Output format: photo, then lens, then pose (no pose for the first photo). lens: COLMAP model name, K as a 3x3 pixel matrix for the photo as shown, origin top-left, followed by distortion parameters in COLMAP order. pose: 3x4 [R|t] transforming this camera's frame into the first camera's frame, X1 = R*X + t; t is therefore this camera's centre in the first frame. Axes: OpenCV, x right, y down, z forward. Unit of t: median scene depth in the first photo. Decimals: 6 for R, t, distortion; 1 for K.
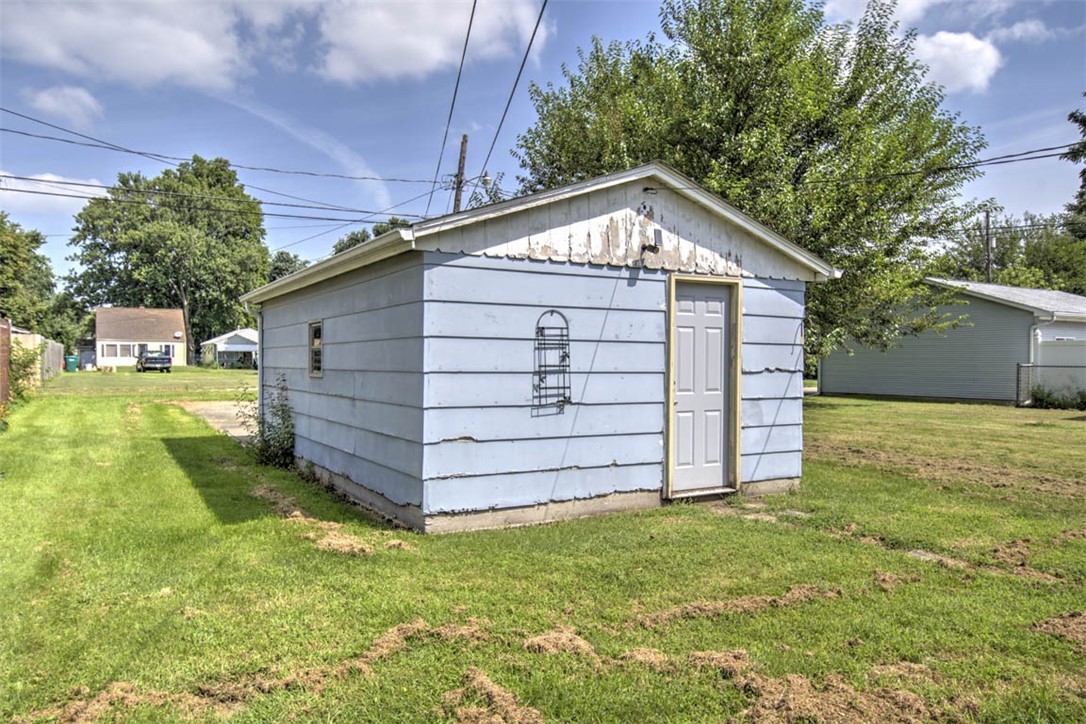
lens RADIAL K [[758.4, 0, 540.4], [0, 758.4, 378.6], [0, 0, 1]] dist [0.003568, -0.000673]
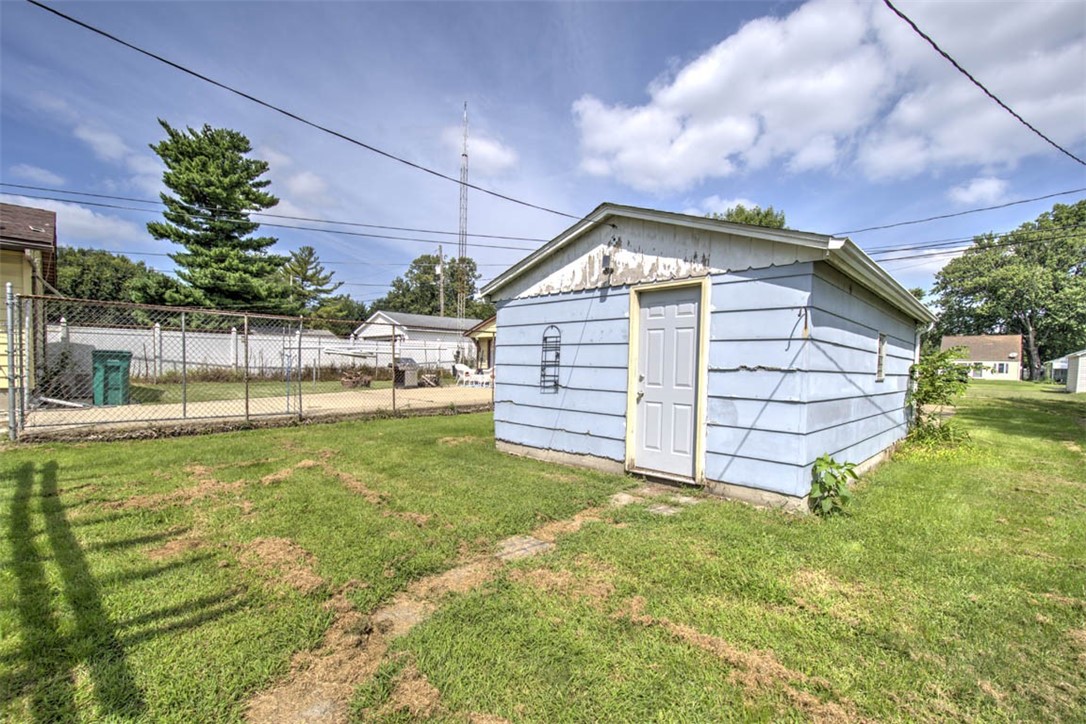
lens RADIAL K [[474.6, 0, 540.1], [0, 474.6, 375.8], [0, 0, 1]] dist [-0.002719, -0.000446]
pose [[0.272313, 0.021618, -0.961966, 0.890220], [-0.041966, 0.999063, 0.010572, 0.002888], [0.961293, 0.037491, 0.272965, 0.671504]]
